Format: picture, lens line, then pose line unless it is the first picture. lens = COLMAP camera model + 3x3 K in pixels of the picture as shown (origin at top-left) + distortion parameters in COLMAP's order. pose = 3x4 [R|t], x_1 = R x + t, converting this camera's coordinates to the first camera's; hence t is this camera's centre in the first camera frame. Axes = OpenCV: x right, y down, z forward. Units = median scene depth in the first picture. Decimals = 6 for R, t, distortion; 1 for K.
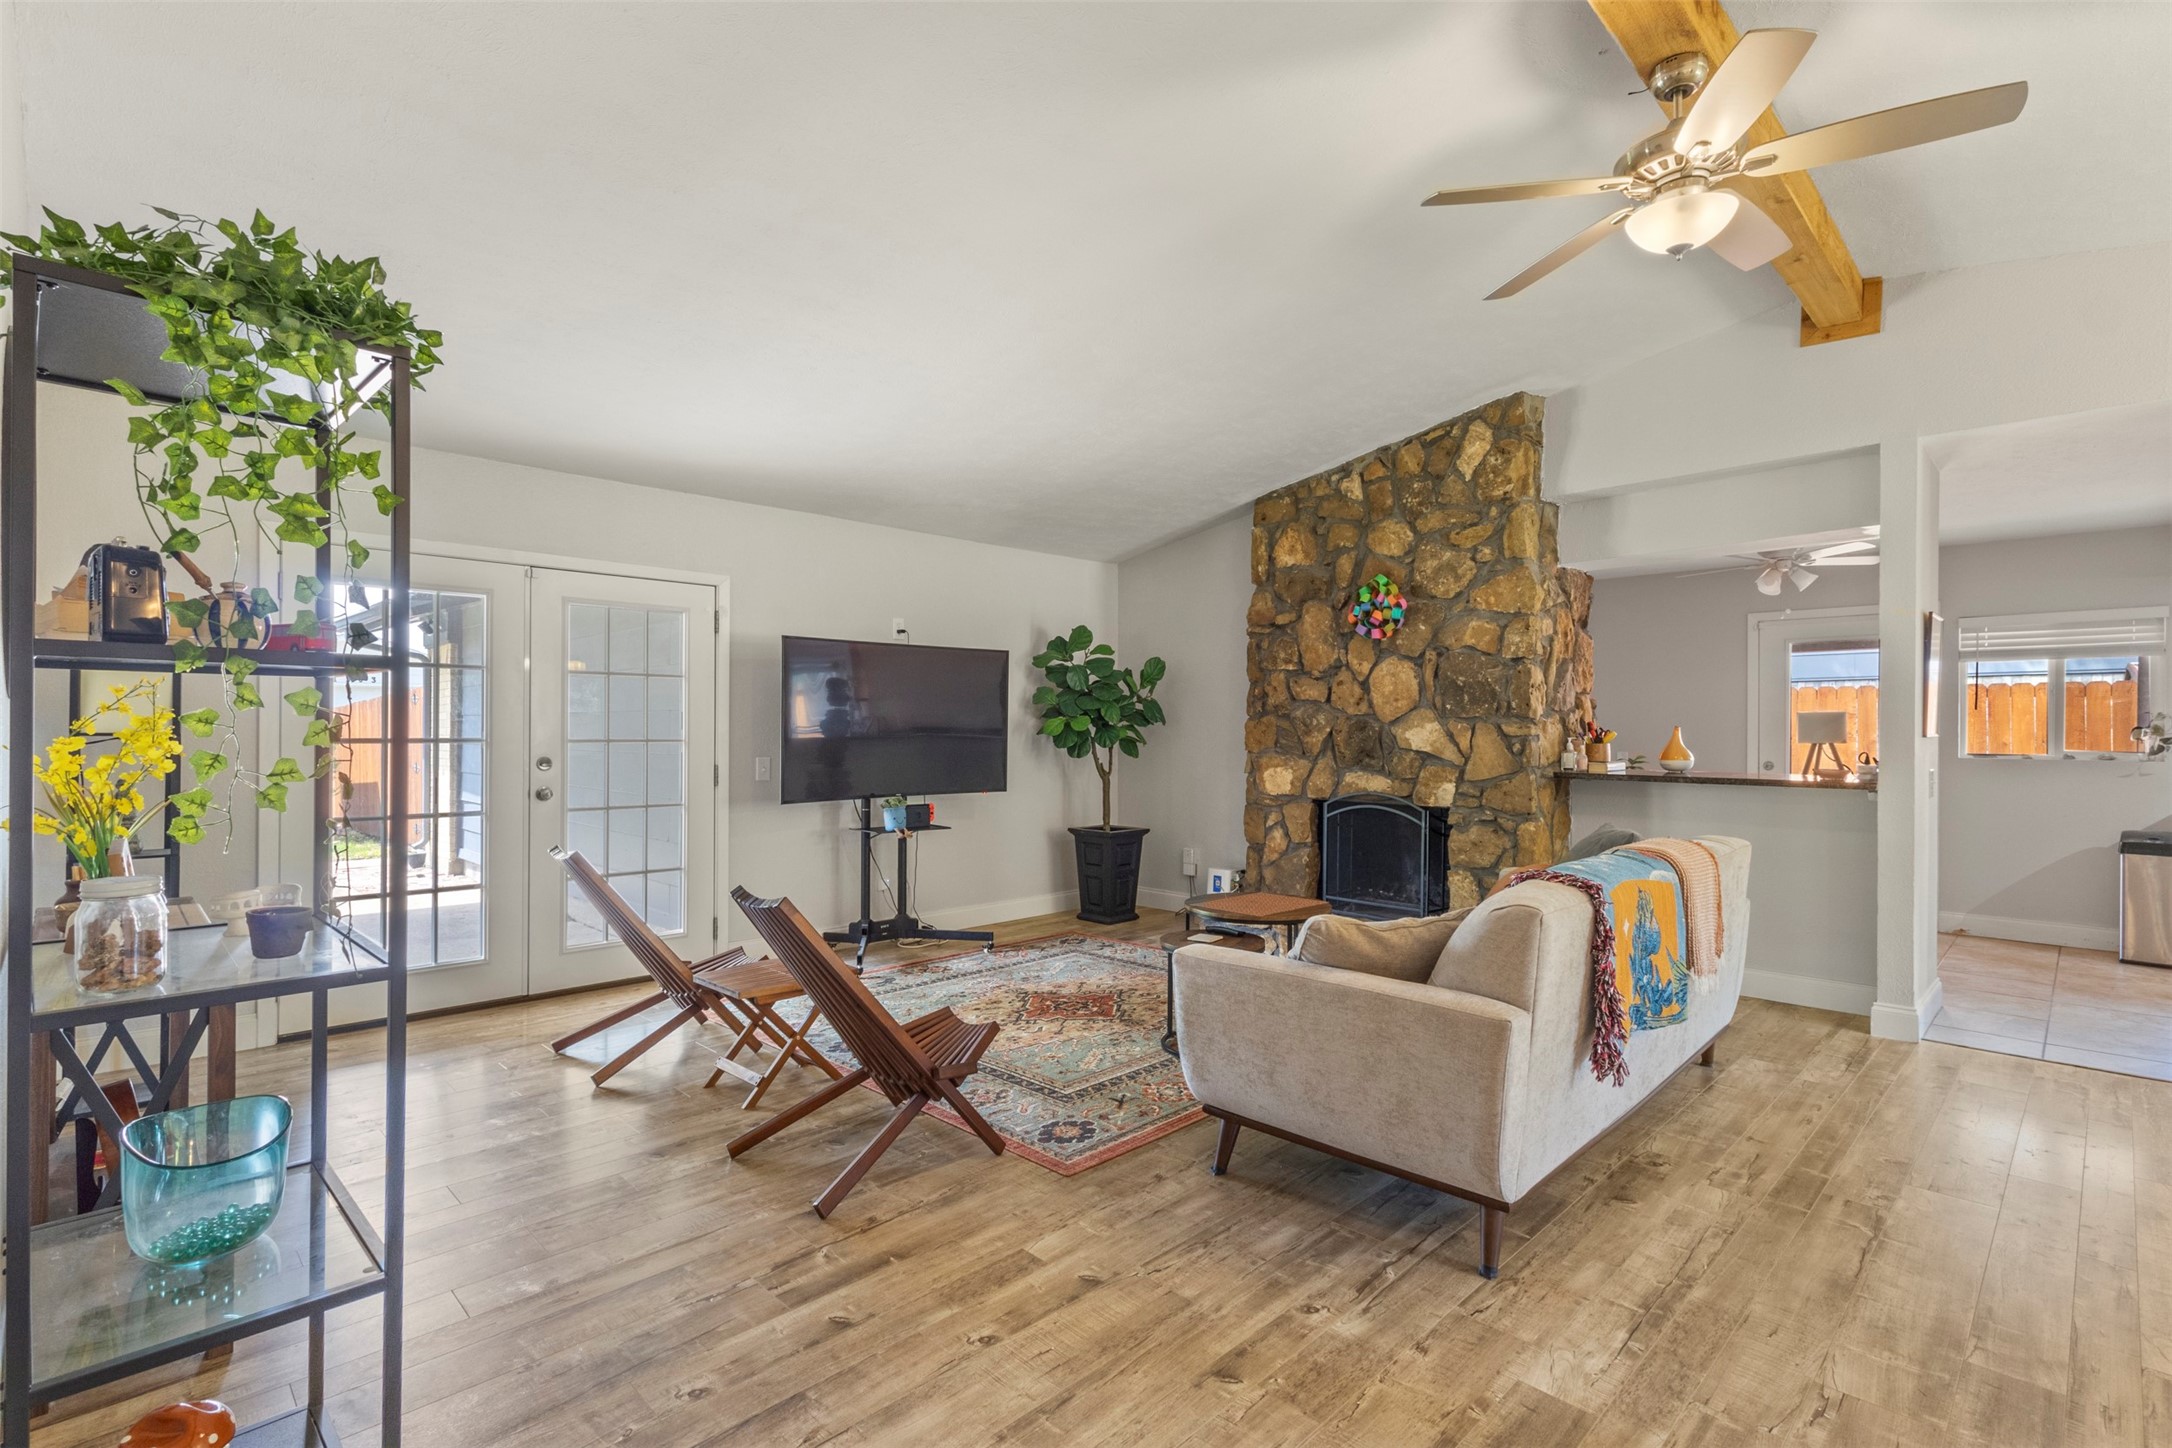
lens RADIAL K [[1017.1, 0, 1087.7], [0, 1017.1, 727.1], [0, 0, 1]] dist [-0.000052, 0.002449]
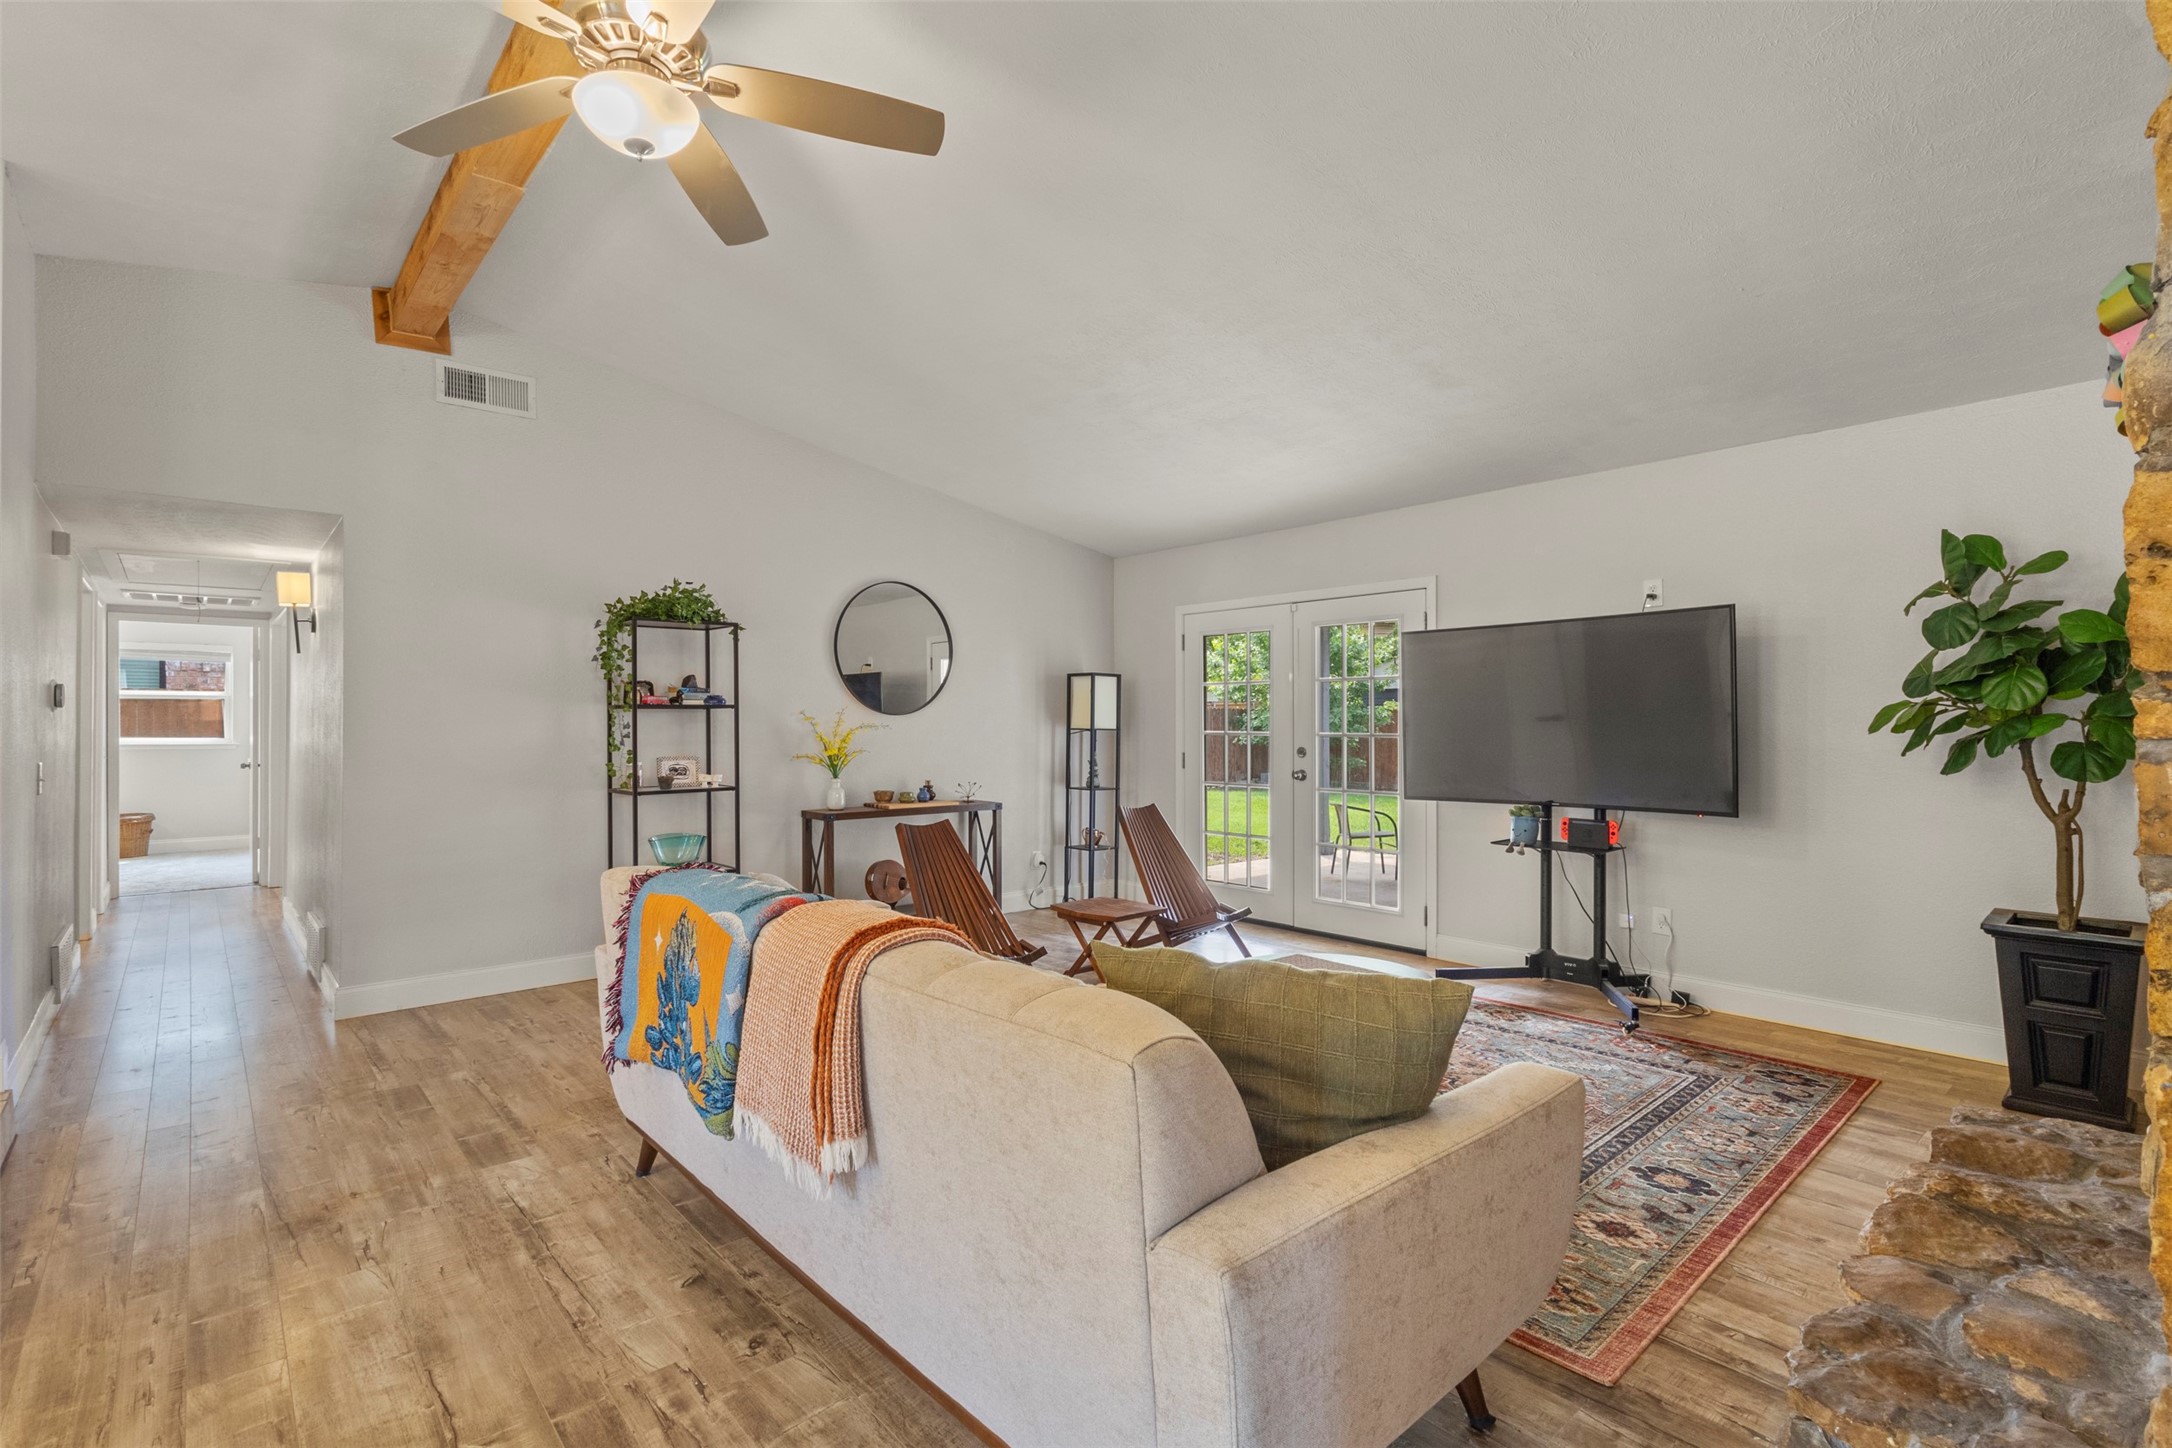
lens RADIAL K [[1017.1, 0, 1076.5], [0, 1017.1, 728.2], [0, 0, 1]] dist [-0.000052, 0.002449]
pose [[-0.073585, -0.002482, -0.997286, 1.484482], [0.001440, 0.999996, -0.002595, 0.014204], [0.997288, -0.001627, -0.073581, 1.525155]]
